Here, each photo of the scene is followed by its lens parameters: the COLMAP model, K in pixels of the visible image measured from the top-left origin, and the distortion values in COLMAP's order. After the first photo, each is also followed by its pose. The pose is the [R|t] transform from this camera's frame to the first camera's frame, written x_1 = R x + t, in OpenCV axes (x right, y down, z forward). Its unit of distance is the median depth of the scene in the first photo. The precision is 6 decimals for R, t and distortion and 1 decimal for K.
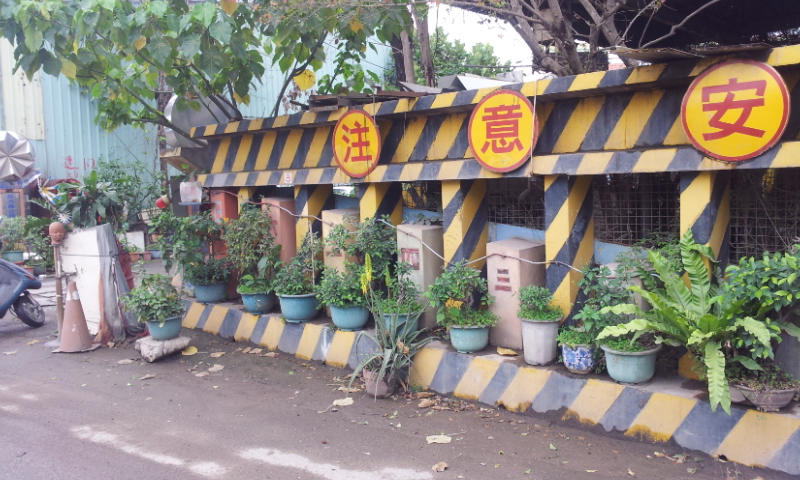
lens RADIAL K [[699.1, 0, 411.2], [0, 699.1, 236.6], [0, 0, 1]] dist [0.035314, -0.122129]
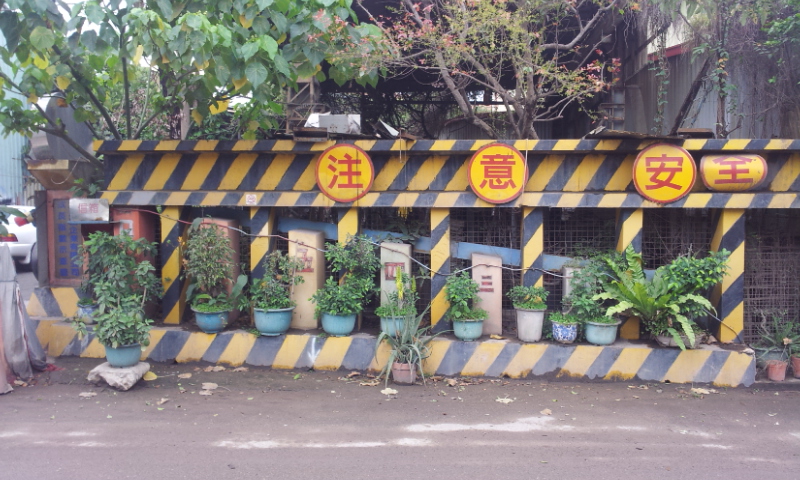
lens RADIAL K [[699.1, 0, 411.2], [0, 699.1, 236.6], [0, 0, 1]] dist [0.035314, -0.122129]
pose [[0.798307, 0.007361, 0.602206, -0.821099], [0.016360, 0.999291, -0.033903, 0.015603], [-0.602028, 0.036917, 0.797621, 0.022868]]
